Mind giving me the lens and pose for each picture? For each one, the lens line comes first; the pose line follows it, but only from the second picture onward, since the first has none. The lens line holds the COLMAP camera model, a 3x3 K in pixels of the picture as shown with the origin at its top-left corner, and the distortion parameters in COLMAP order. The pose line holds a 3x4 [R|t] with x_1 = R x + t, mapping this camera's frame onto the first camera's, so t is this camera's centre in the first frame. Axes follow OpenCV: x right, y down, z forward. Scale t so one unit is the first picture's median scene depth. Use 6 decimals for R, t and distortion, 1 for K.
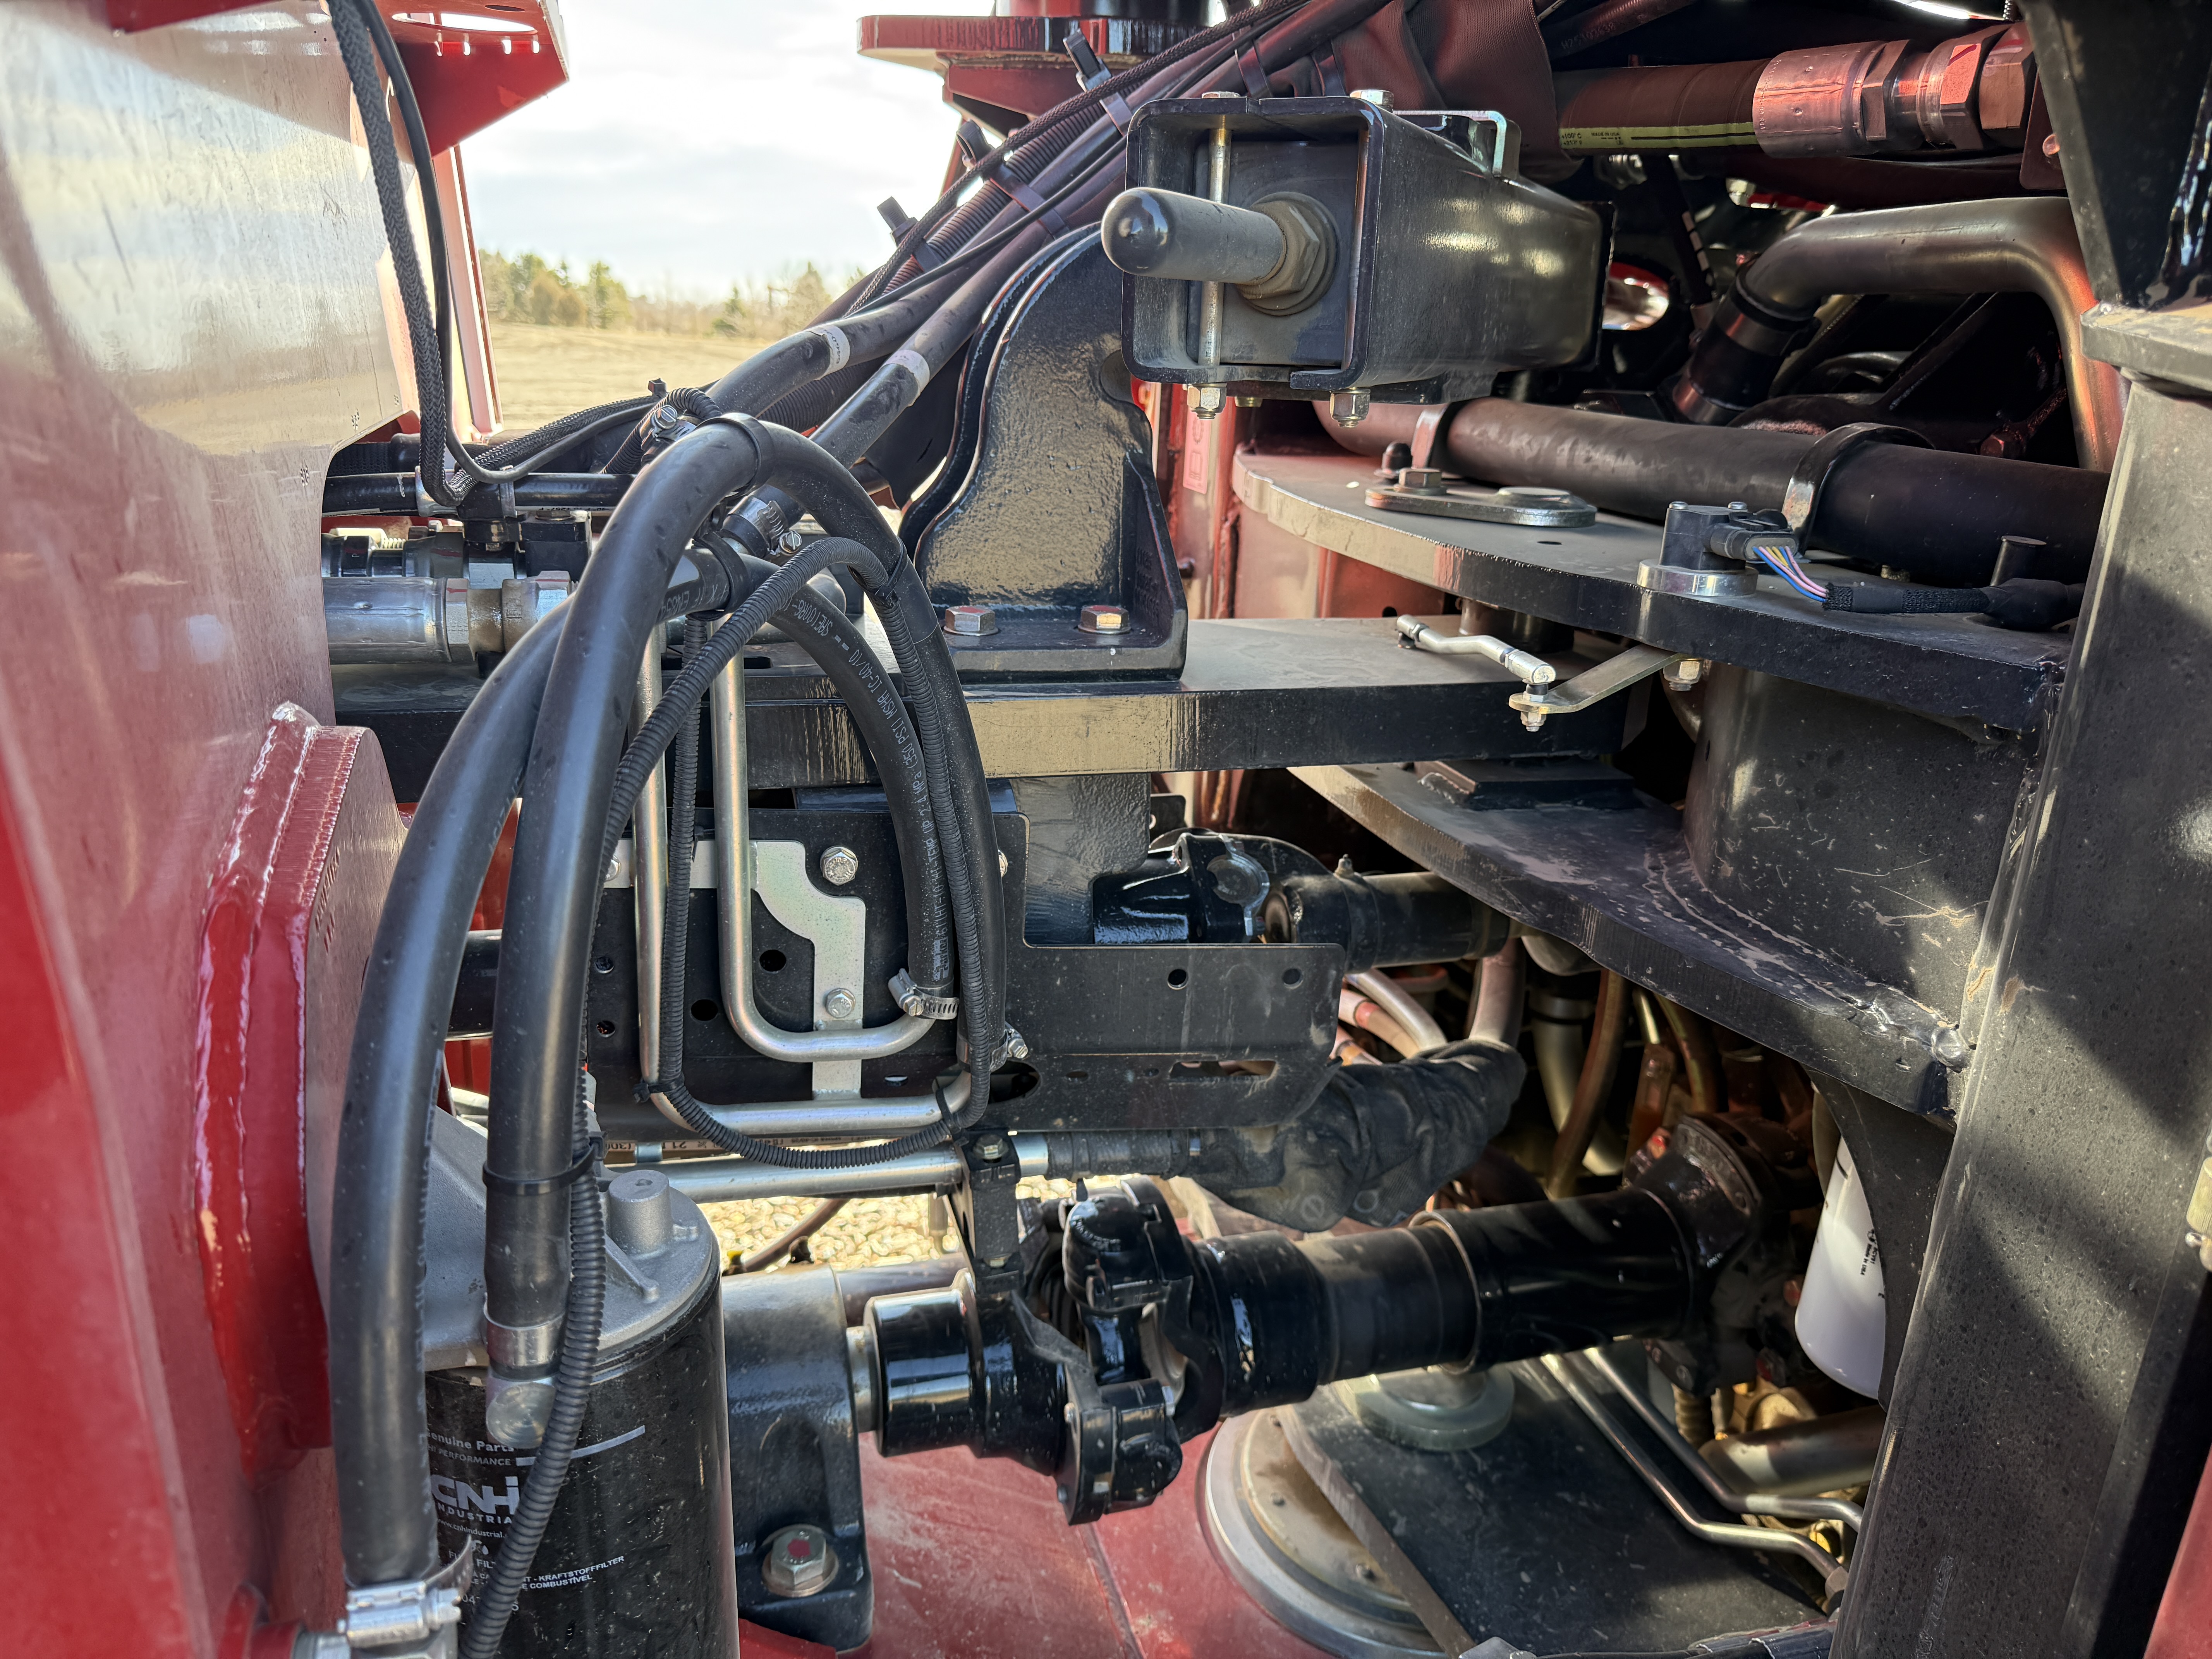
lens RADIAL K [[1540.8, 0, 1117.1], [0, 1540.8, 829.7], [0, 0, 1]] dist [0.081479, -0.186134]
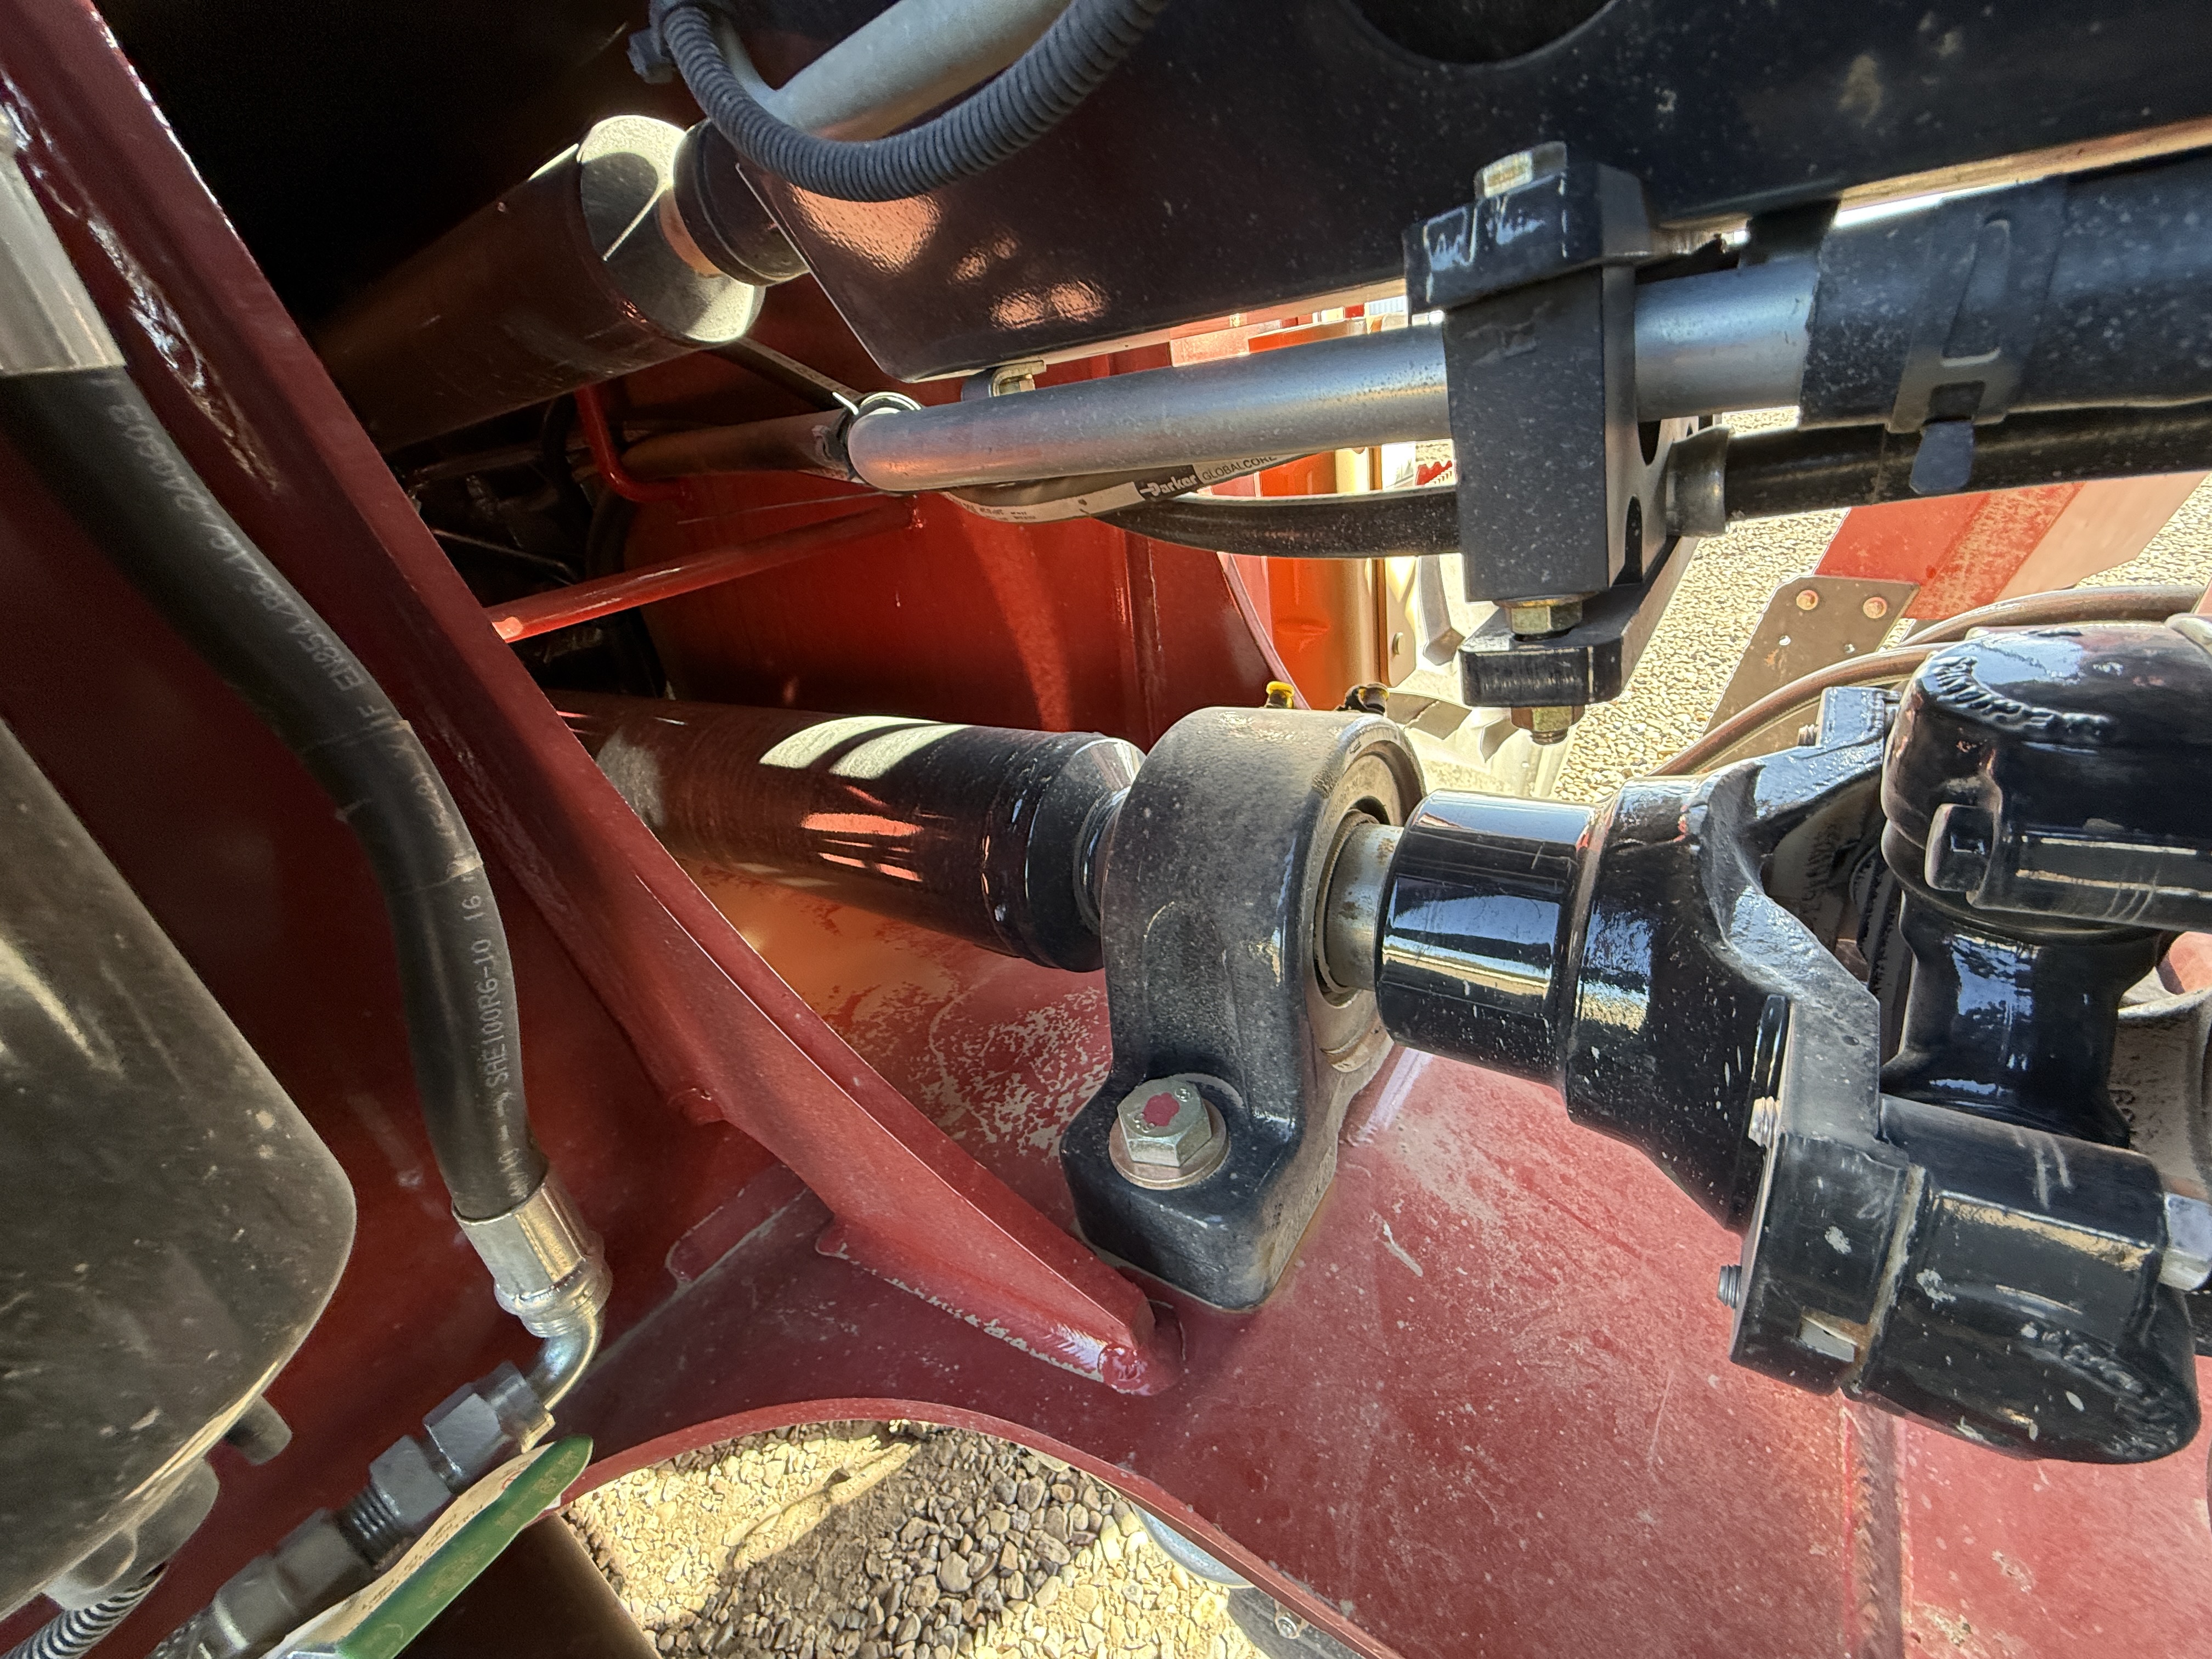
lens RADIAL K [[889.9, 0, 1096.9], [0, 889.9, 822.5], [0, 0, 1]] dist [-0.000164, -0.000002]
pose [[0.598281, 0.205896, -0.774381, 0.022348], [-0.049962, 0.974128, 0.220405, 0.245411], [0.799727, -0.093175, 0.593089, 0.691924]]
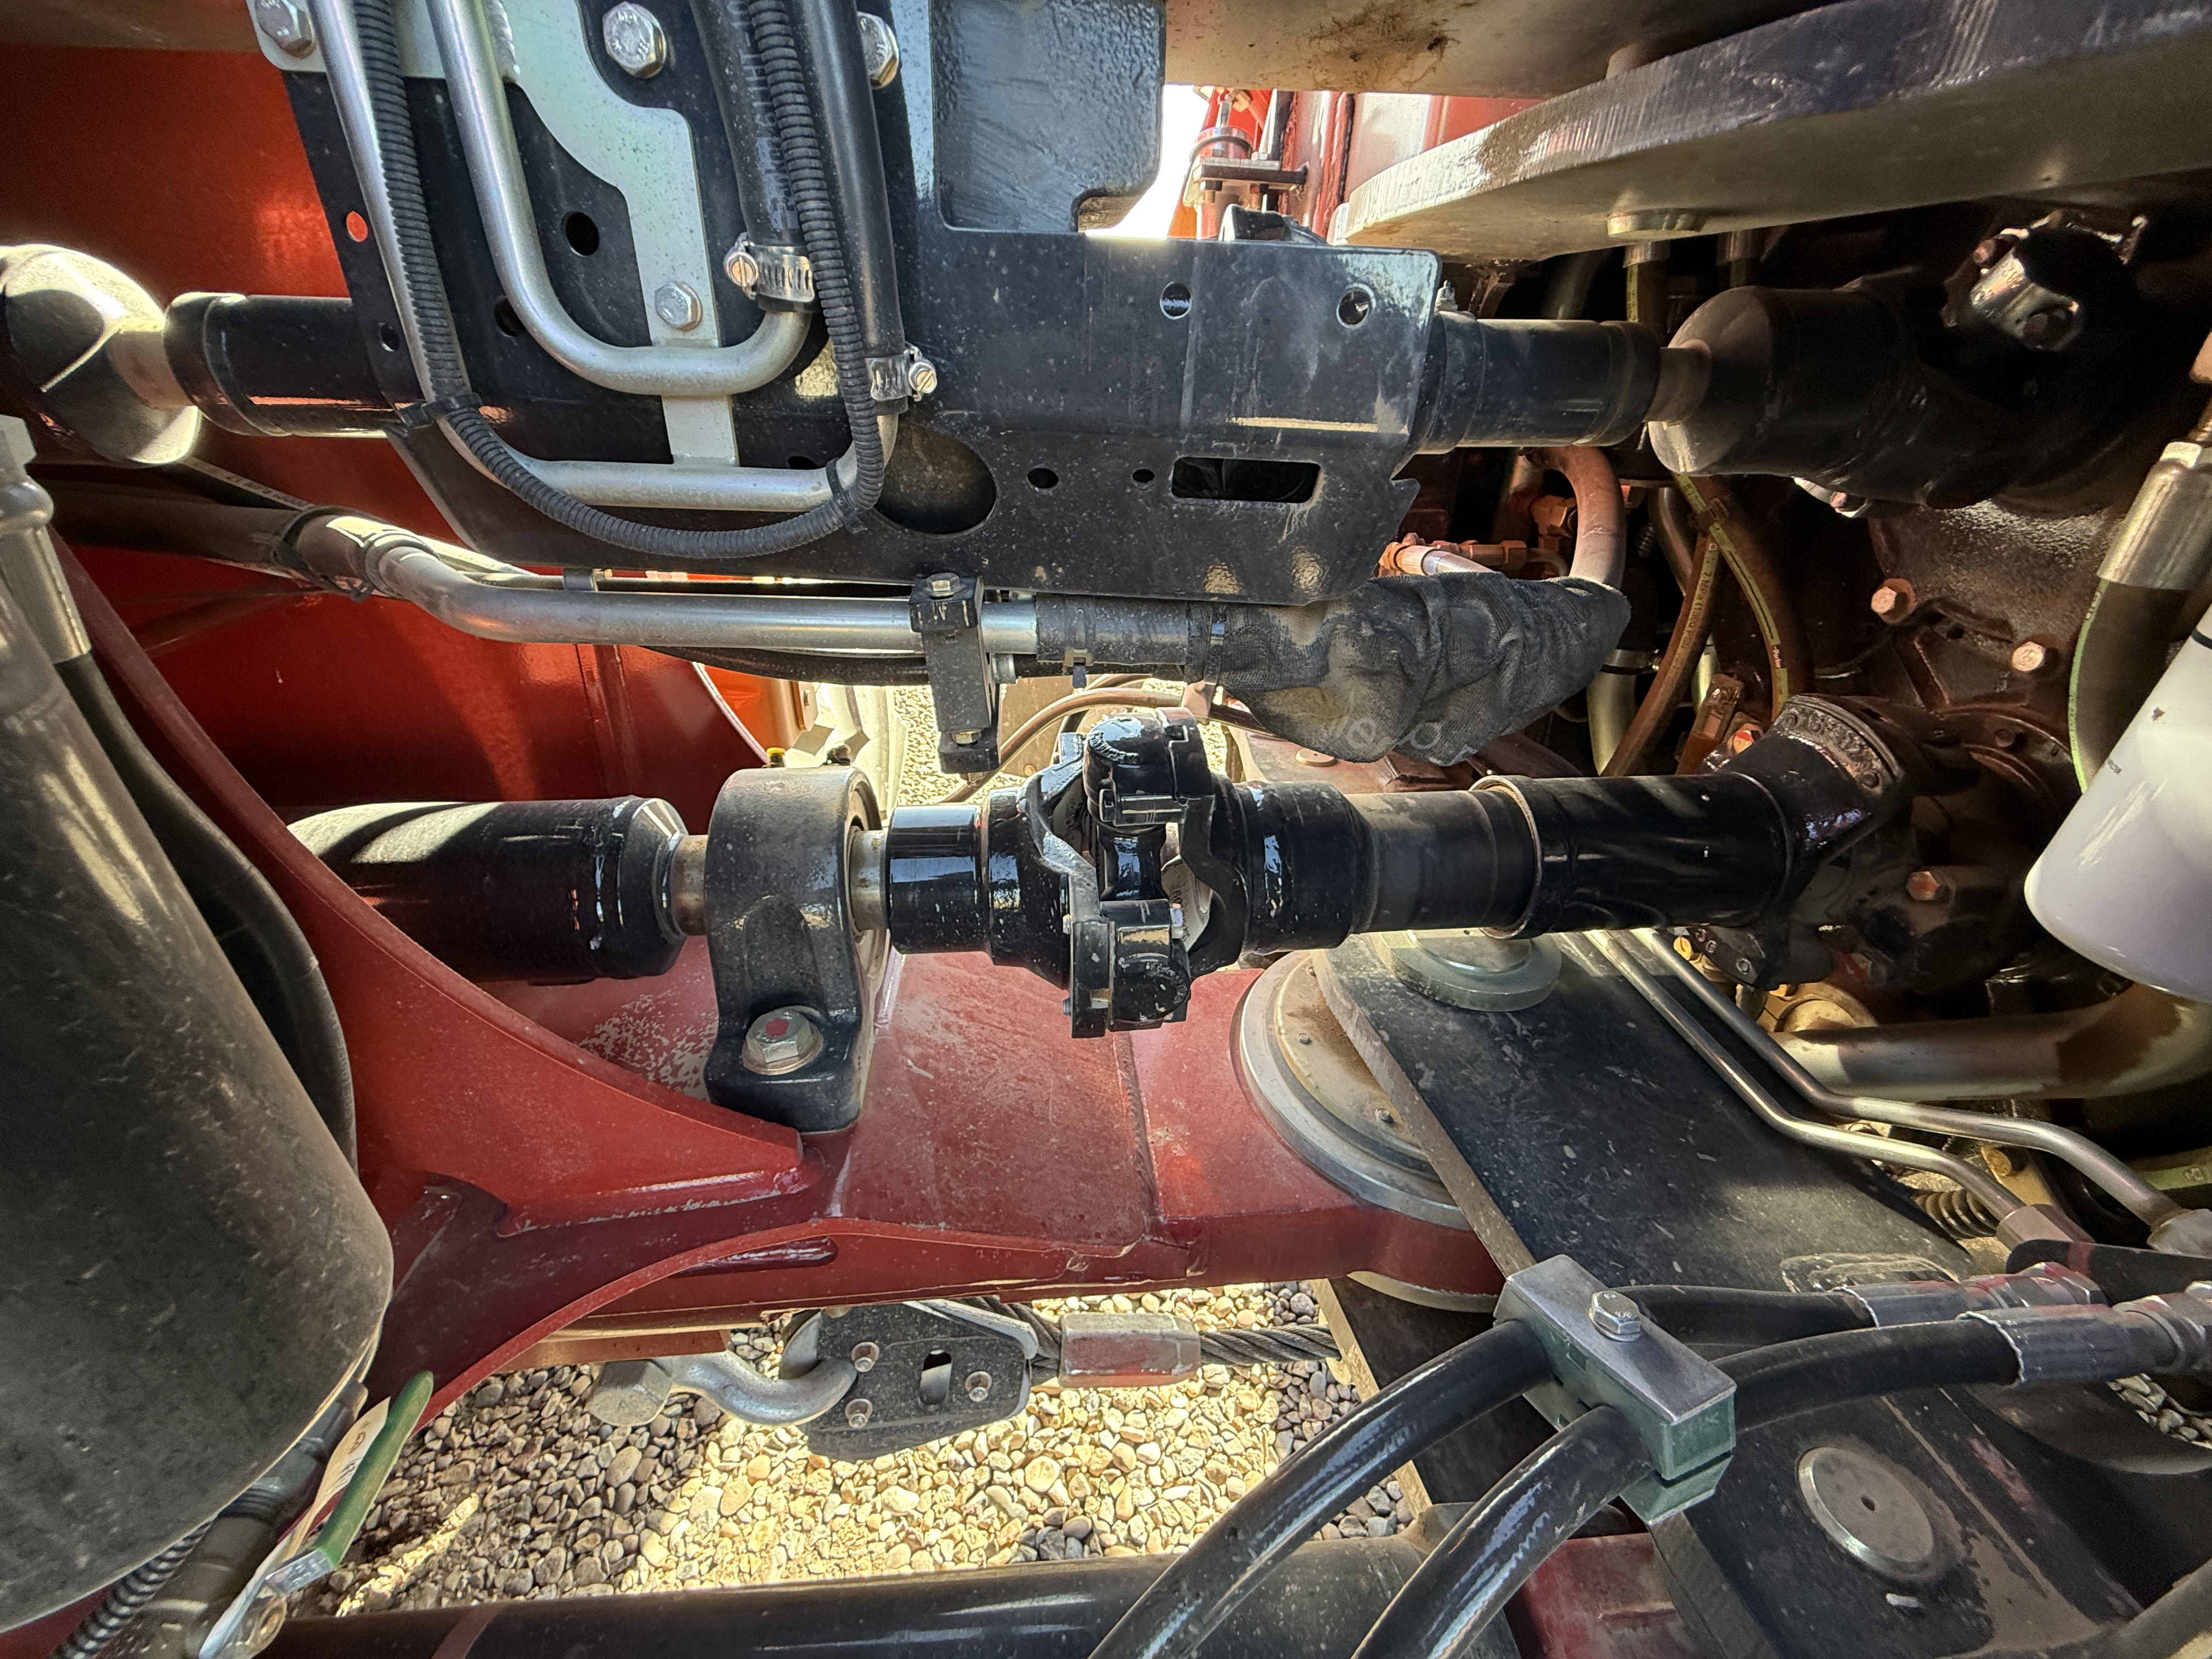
lens RADIAL K [[881.7, 0, 1107.7], [0, 881.7, 826.0], [0, 0, 1]] dist [0.000543, -0.000401]
pose [[0.981238, 0.070877, -0.179298, 0.076224], [-0.036568, 0.981514, 0.187866, 0.201495], [0.189299, -0.177785, 0.965691, 0.468412]]
